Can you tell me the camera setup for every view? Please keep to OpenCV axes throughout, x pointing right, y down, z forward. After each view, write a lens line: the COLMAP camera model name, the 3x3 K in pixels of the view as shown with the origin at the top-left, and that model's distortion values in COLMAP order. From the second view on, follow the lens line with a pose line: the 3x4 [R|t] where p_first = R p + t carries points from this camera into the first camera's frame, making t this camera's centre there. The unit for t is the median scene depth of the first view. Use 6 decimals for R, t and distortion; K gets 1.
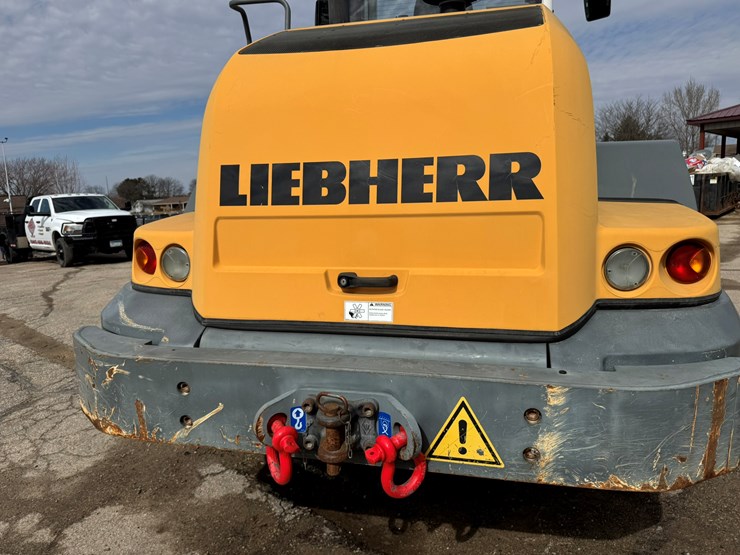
lens RADIAL K [[529.1, 0, 364.7], [0, 529.1, 281.7], [0, 0, 1]] dist [0.033934, -0.047207]
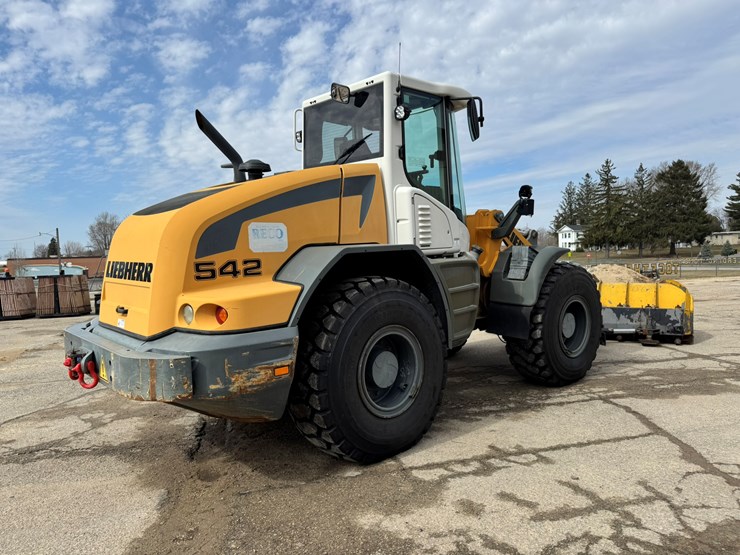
lens RADIAL K [[517.2, 0, 374.2], [0, 517.2, 279.2], [0, 0, 1]] dist [0.035974, -0.049019]
pose [[0.838571, 0.051283, -0.542373, 2.342830], [-0.103617, 0.992400, -0.066370, -0.109785], [0.534847, 0.111855, 0.837512, -0.436198]]
